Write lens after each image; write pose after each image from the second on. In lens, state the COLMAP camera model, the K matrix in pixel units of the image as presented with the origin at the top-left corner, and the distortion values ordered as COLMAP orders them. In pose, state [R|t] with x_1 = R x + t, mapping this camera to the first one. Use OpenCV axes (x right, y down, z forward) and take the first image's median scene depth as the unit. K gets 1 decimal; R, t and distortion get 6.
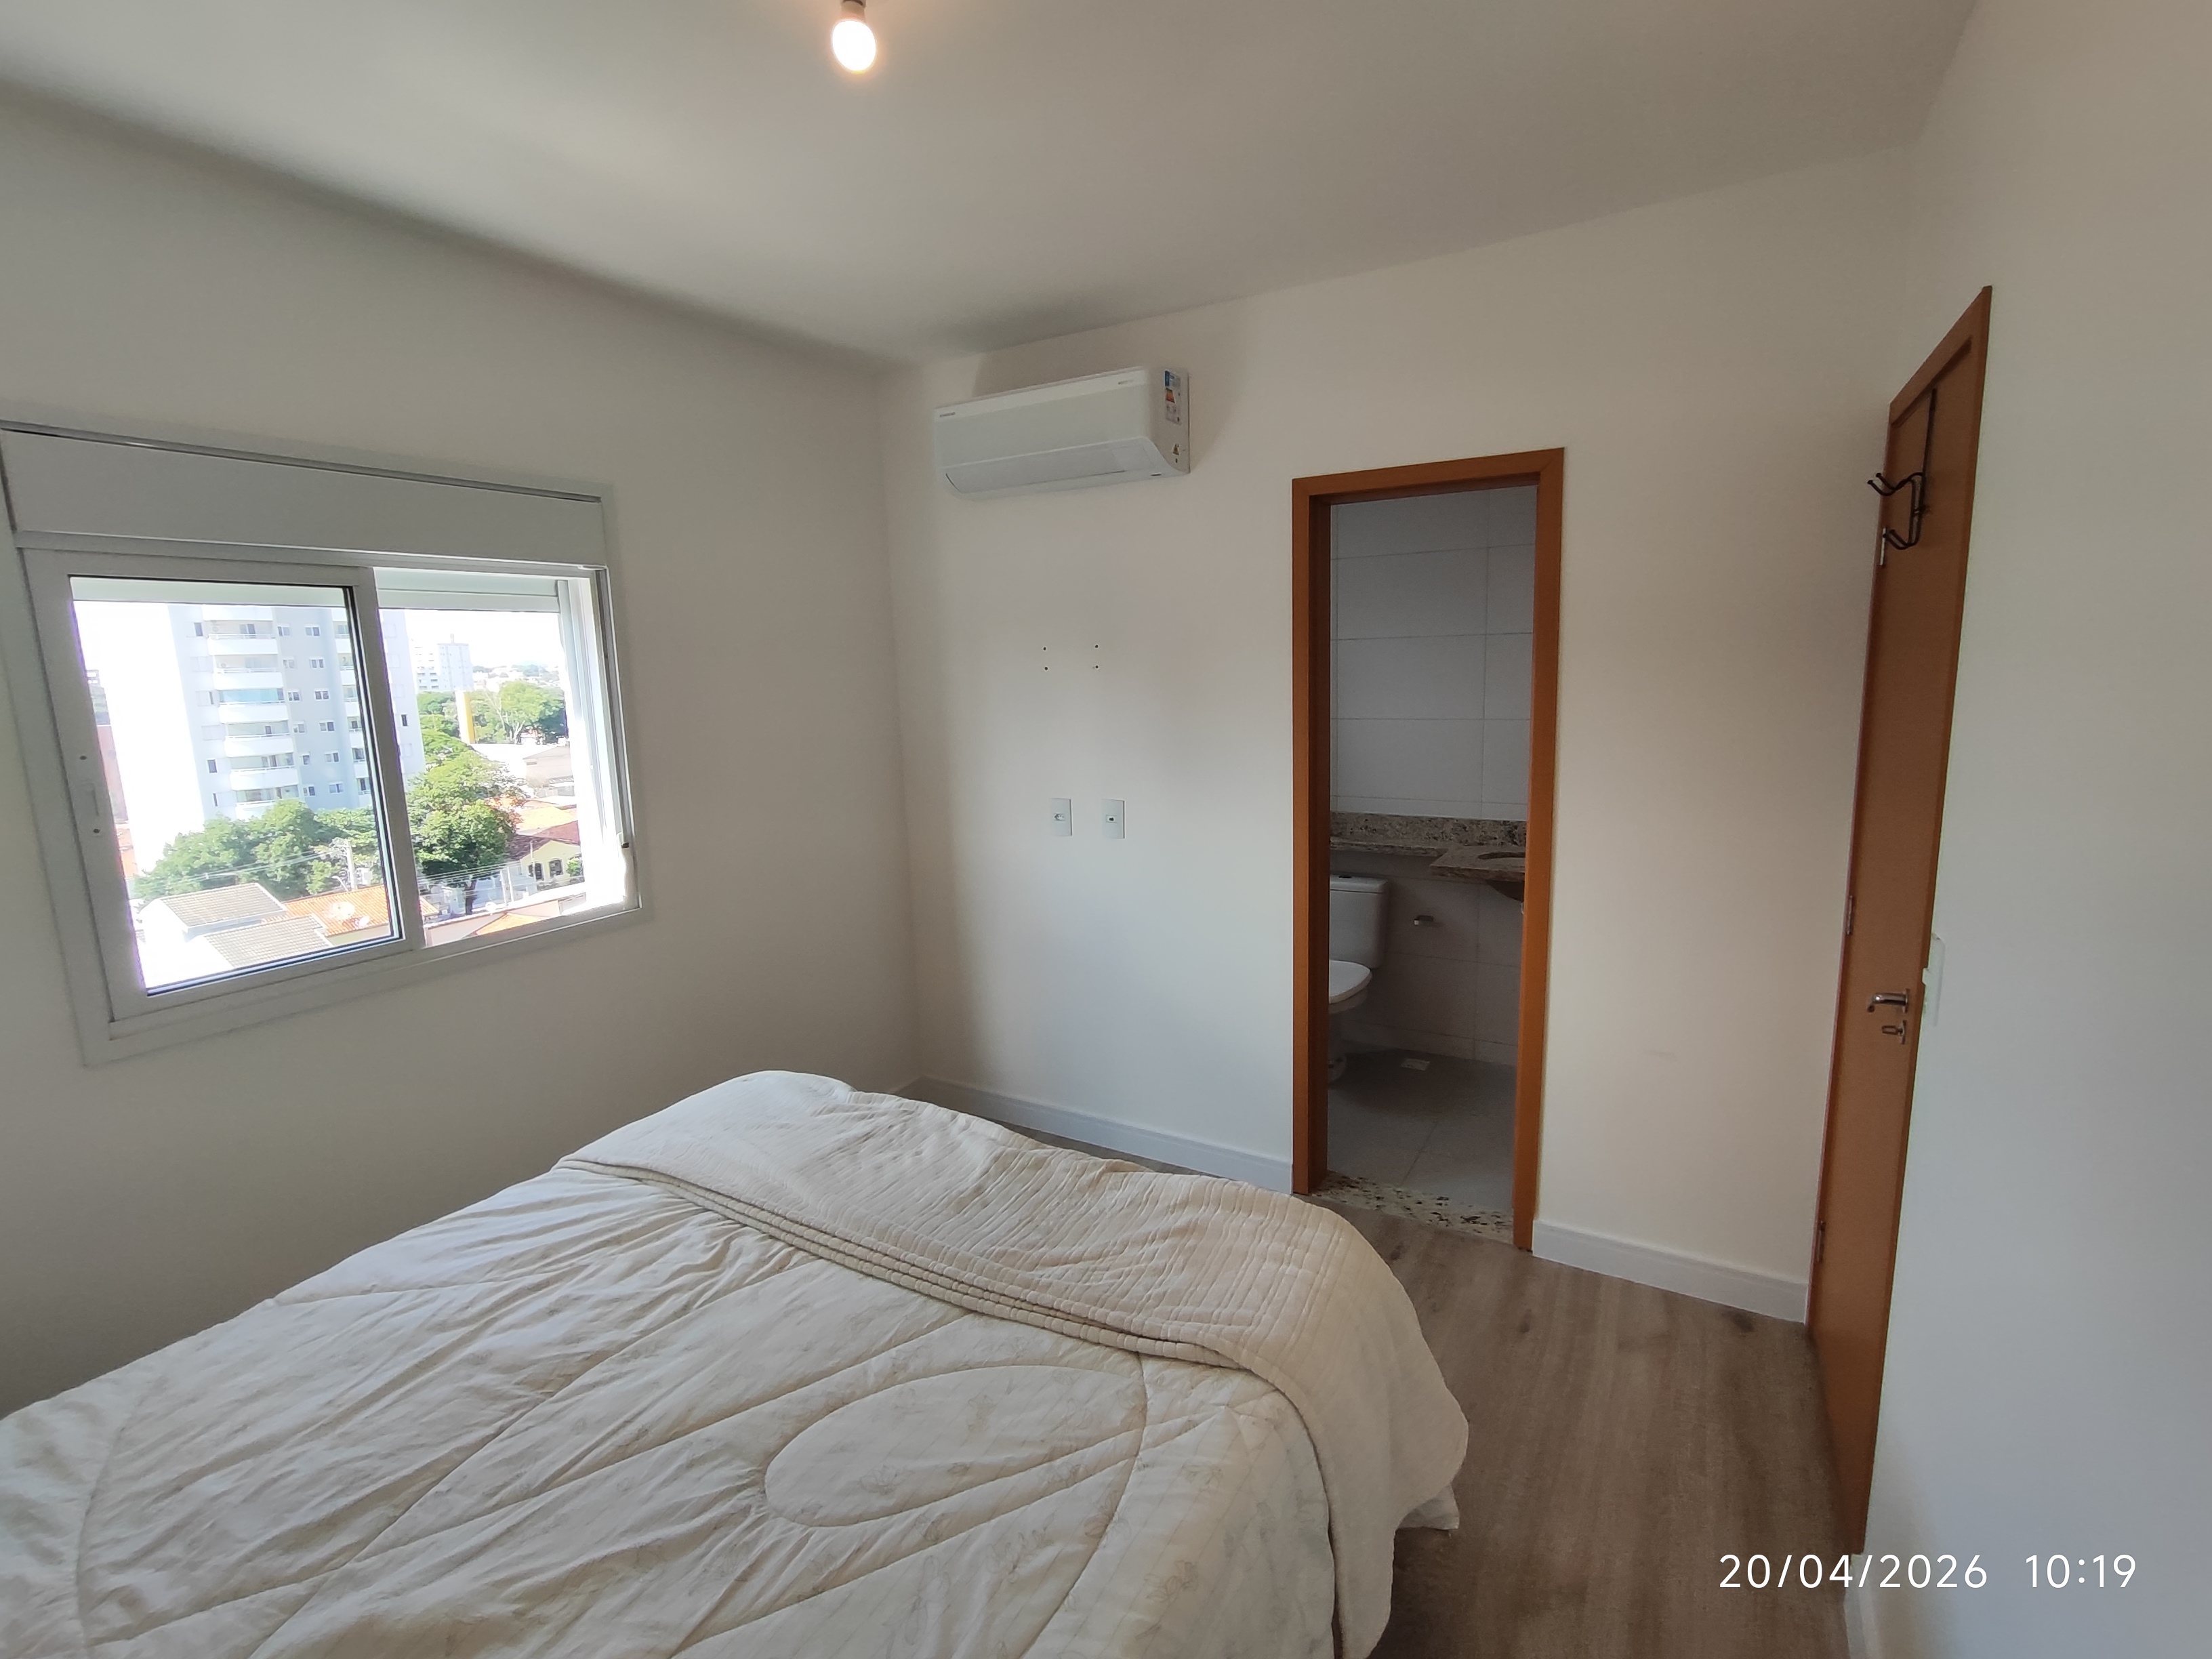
lens RADIAL K [[999.5, 0, 1087.9], [0, 999.5, 848.9], [0, 0, 1]] dist [-0.014567, 0.006115]
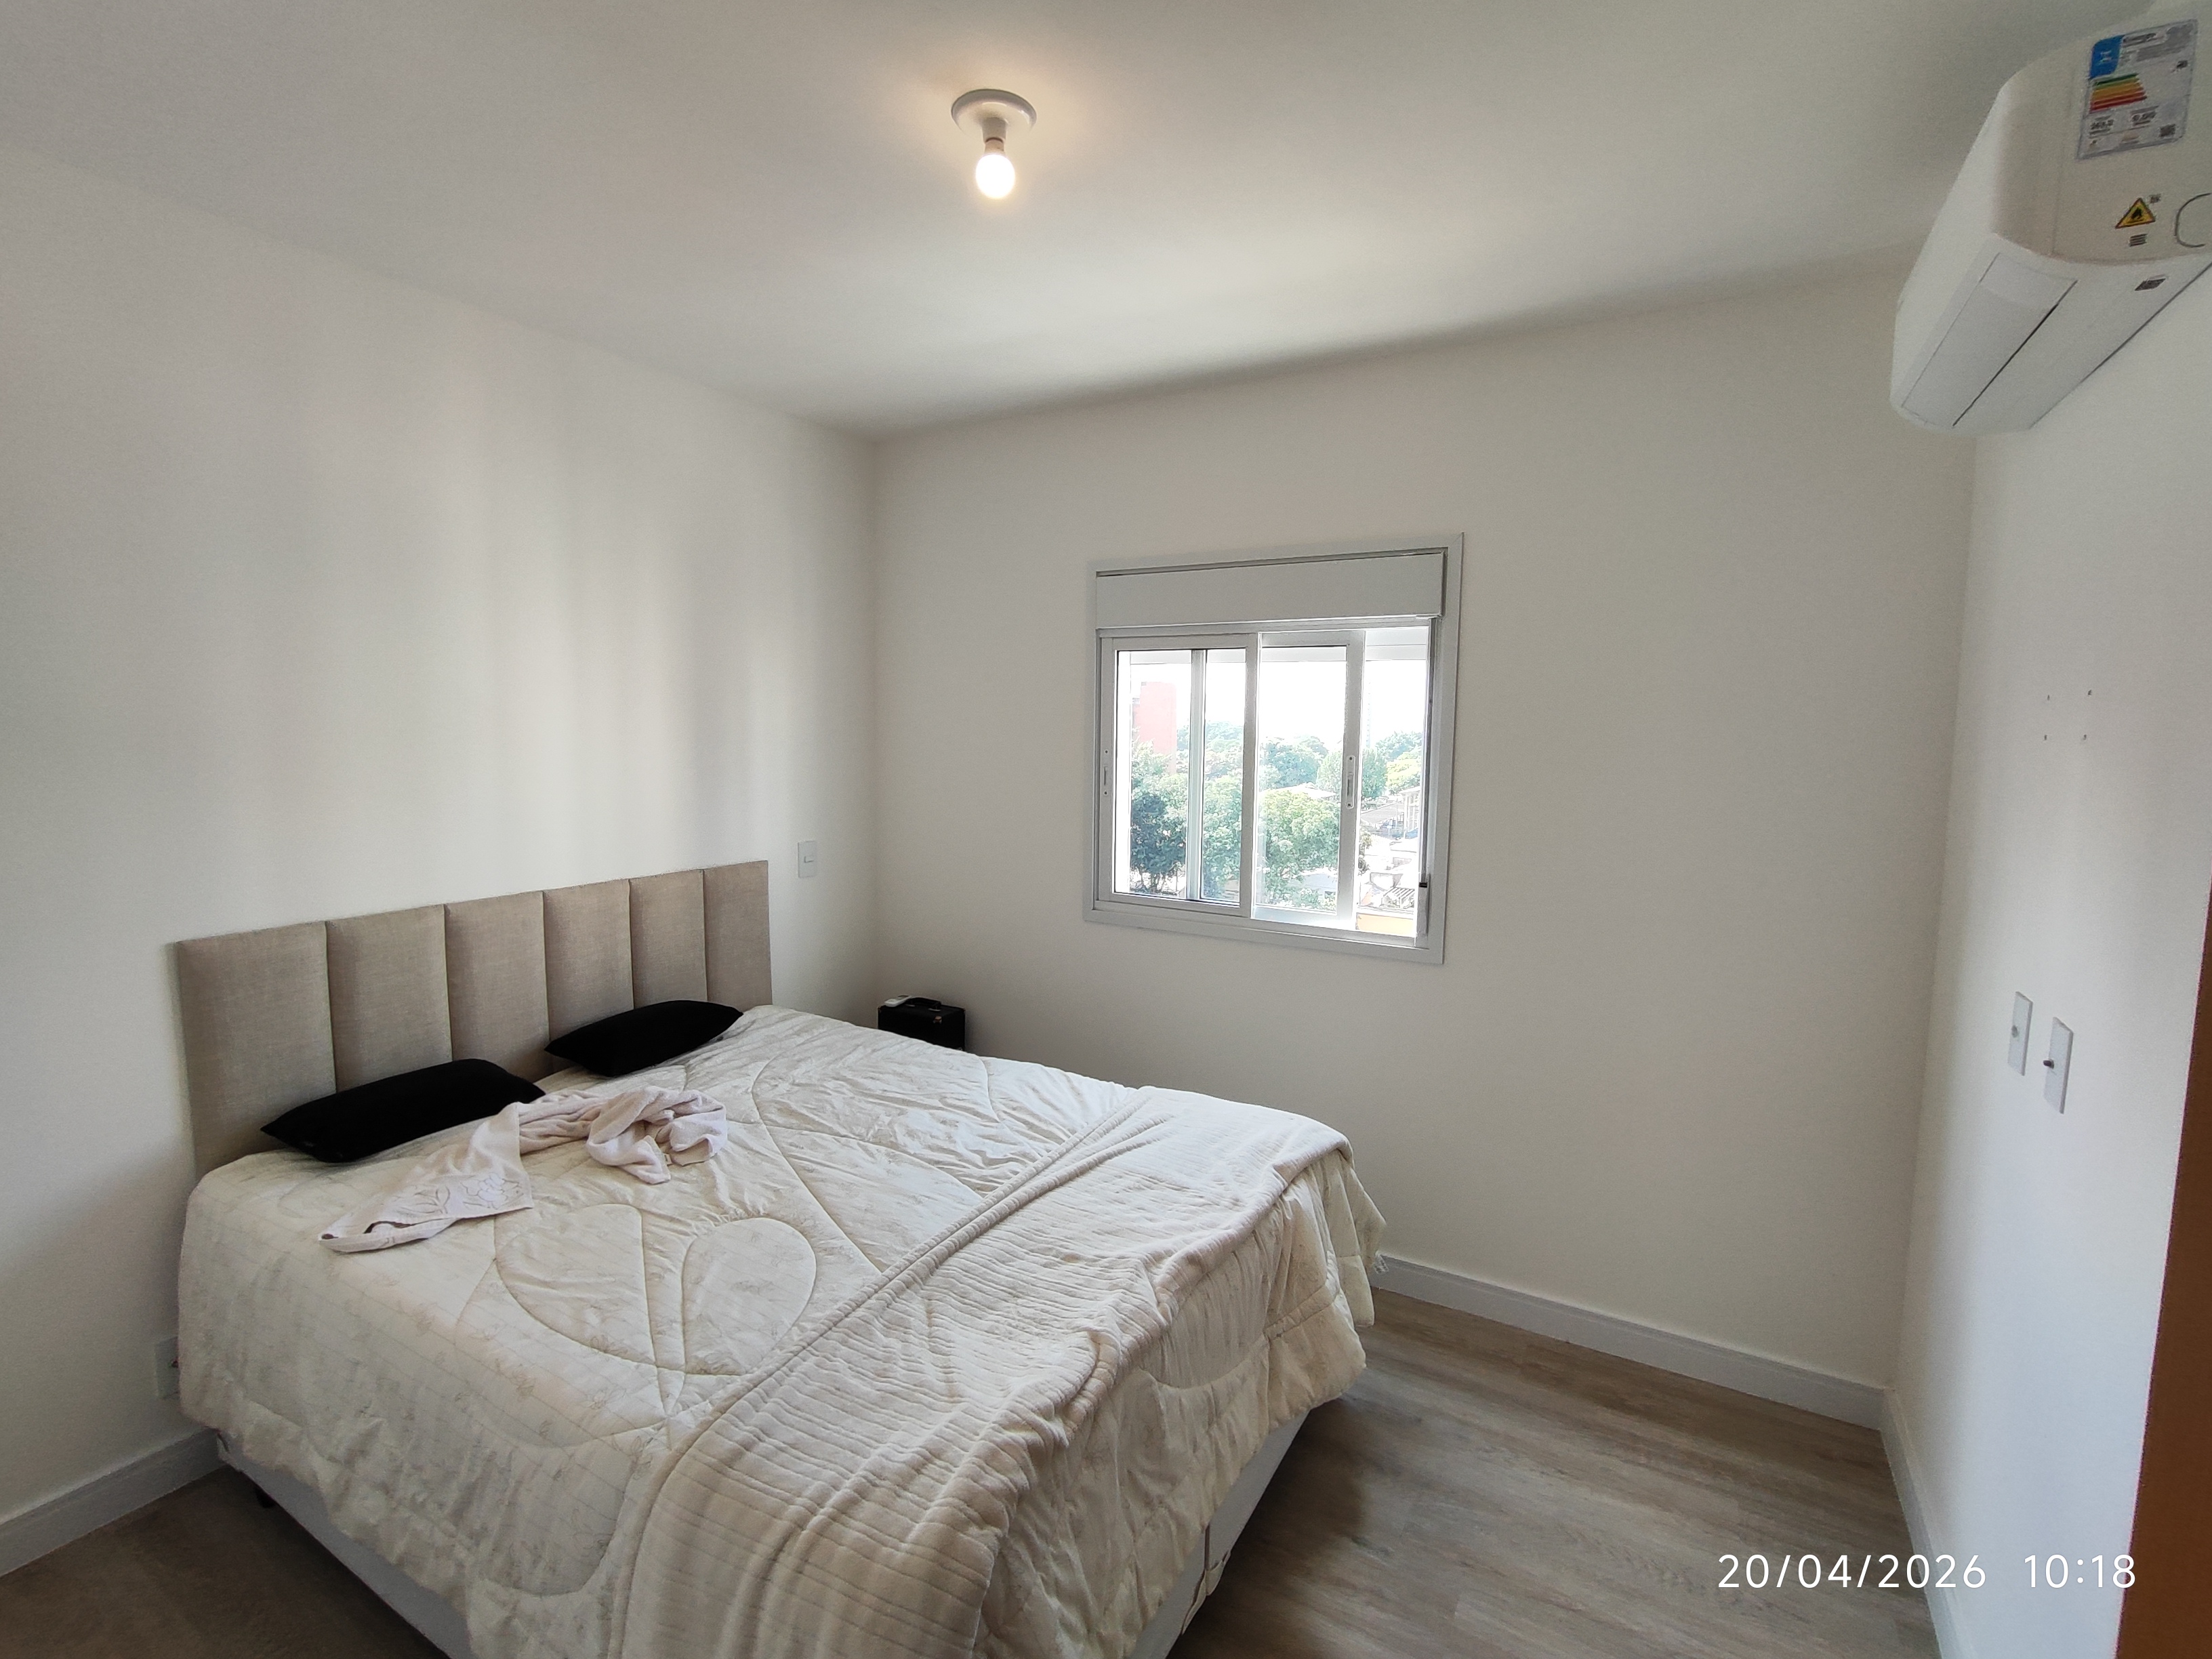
lens RADIAL K [[999.5, 0, 1097.9], [0, 999.5, 822.7], [0, 0, 1]] dist [-0.014567, 0.006115]
pose [[0.013707, 0.122113, -0.992422, 0.946608], [-0.201351, 0.972520, 0.116884, -0.208792], [0.979423, 0.198223, 0.037918, 1.116111]]
